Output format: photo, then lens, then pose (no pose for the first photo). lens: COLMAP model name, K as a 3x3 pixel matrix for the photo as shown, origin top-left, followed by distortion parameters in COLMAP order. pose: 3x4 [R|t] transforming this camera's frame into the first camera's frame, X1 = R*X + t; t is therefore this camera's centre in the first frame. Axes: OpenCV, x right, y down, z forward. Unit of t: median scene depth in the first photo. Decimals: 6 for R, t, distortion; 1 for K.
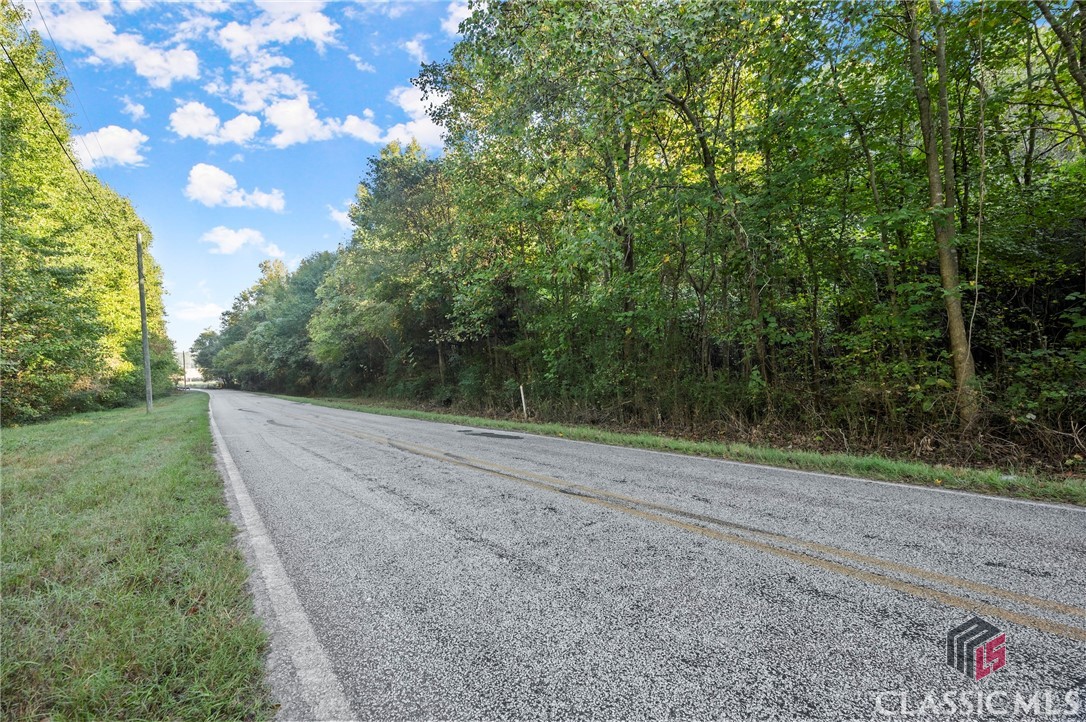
lens RADIAL K [[432.4, 0, 546.1], [0, 432.4, 360.0], [0, 0, 1]] dist [-0.000889, -0.000183]
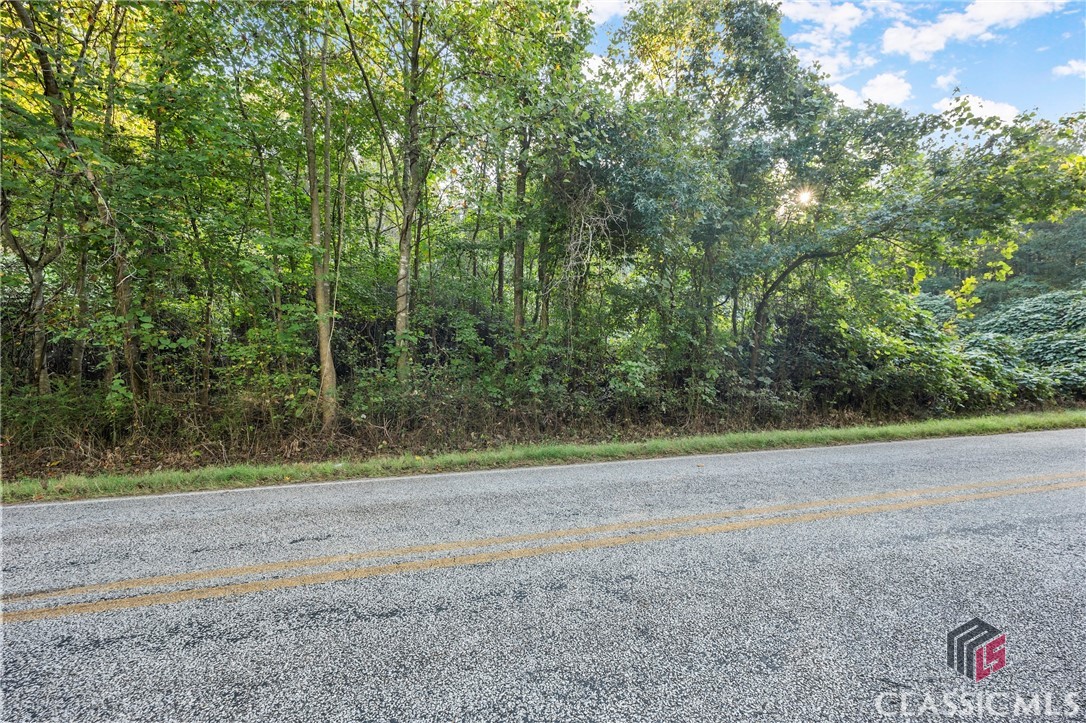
lens RADIAL K [[432.4, 0, 546.1], [0, 432.4, 360.5], [0, 0, 1]] dist [-0.000889, -0.000183]
pose [[0.401949, 0.055499, 0.913979, 0.083618], [-0.036914, 0.998332, -0.044387, -0.005641], [-0.914918, -0.015897, 0.403327, -0.067451]]
